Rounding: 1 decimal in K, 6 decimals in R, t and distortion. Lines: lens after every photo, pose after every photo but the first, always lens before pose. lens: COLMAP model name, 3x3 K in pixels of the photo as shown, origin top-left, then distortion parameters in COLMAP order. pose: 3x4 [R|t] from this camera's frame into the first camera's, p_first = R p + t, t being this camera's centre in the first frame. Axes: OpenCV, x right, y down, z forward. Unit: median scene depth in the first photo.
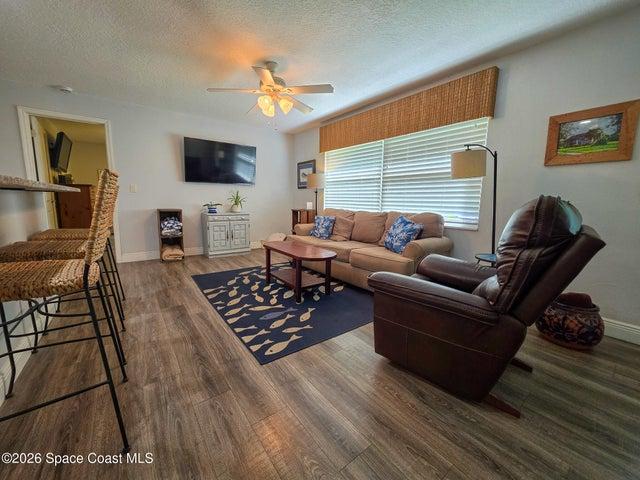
lens RADIAL K [[255.4, 0, 317.1], [0, 255.4, 234.9], [0, 0, 1]] dist [-0.001784, 0.000045]
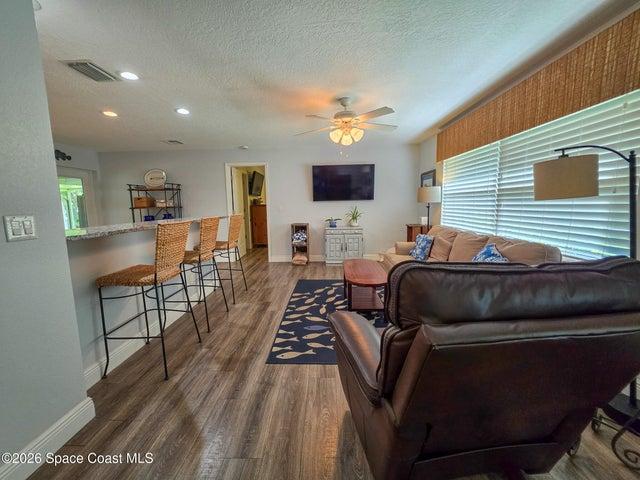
lens RADIAL K [[255.4, 0, 316.6], [0, 255.4, 234.8], [0, 0, 1]] dist [-0.001784, 0.000045]
pose [[0.779507, 0.044526, -0.624808, 0.348893], [-0.054205, 0.998524, 0.003532, -0.068213], [0.624043, 0.031115, 0.780770, 0.070155]]
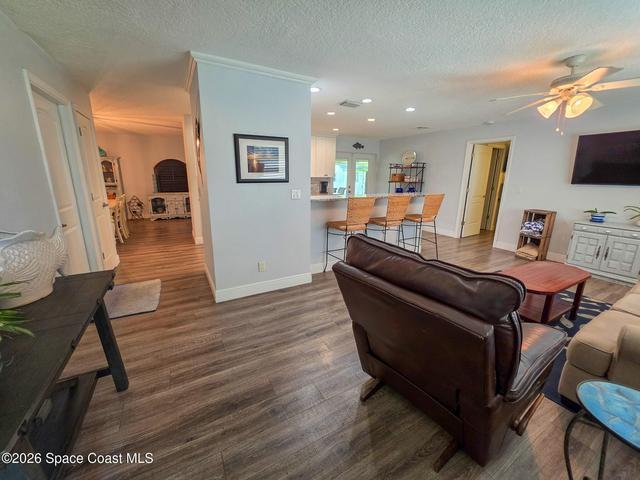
lens RADIAL K [[255.4, 0, 317.3], [0, 255.4, 236.2], [0, 0, 1]] dist [-0.001784, 0.000045]
pose [[-0.134331, 0.212938, -0.967788, 0.704403], [-0.148540, 0.961278, 0.232123, -0.133341], [0.979740, 0.174936, -0.097500, 0.277904]]
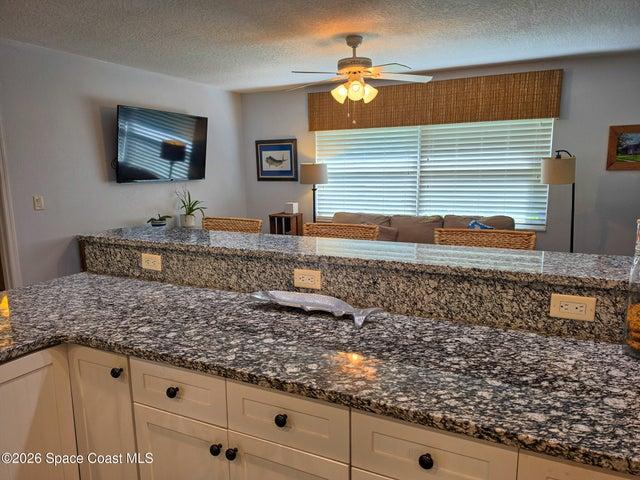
lens RADIAL K [[439.8, 0, 320.3], [0, 439.8, 244.9], [0, 0, 1]] dist [0.044671, -0.055928]
pose [[0.893089, -0.102694, 0.438001, -0.714139], [0.088247, 0.994673, 0.053275, -0.106676], [-0.441139, -0.008927, 0.897394, -0.111871]]
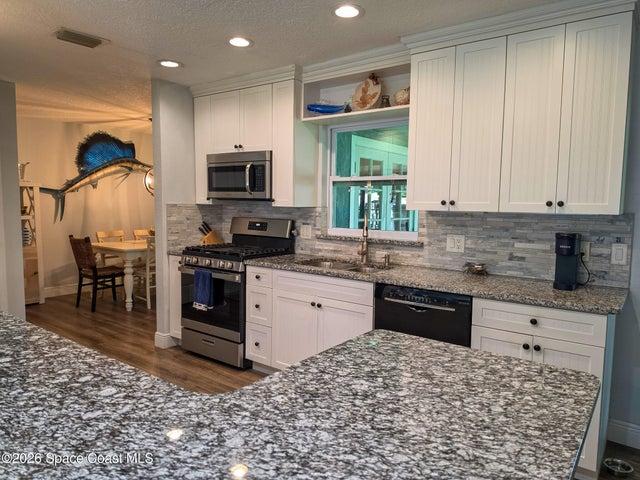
lens RADIAL K [[439.8, 0, 316.6], [0, 439.8, 241.2], [0, 0, 1]] dist [0.044671, -0.055928]
pose [[-0.963437, -0.006233, -0.267864, -0.744138], [-0.065363, 0.974993, 0.212405, -0.197348], [0.259841, 0.222147, -0.939752, 0.634085]]
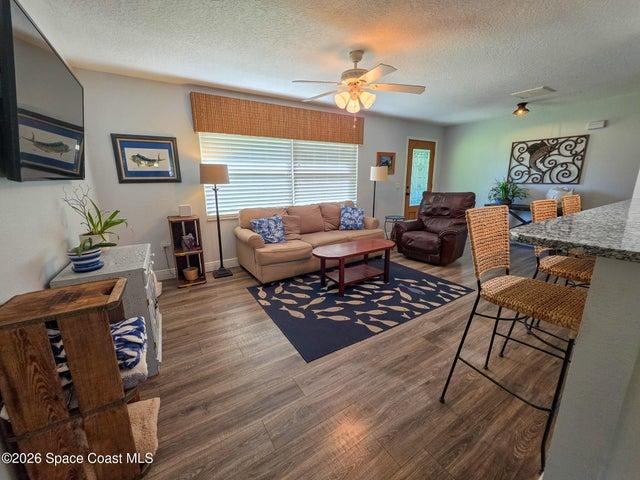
lens RADIAL K [[255.4, 0, 317.5], [0, 255.4, 235.5], [0, 0, 1]] dist [-0.001784, 0.000045]
pose [[0.082887, -0.240207, 0.967177, -0.956777], [0.145566, 0.963025, 0.226701, -0.222523], [-0.985870, 0.121998, 0.114788, 0.884859]]
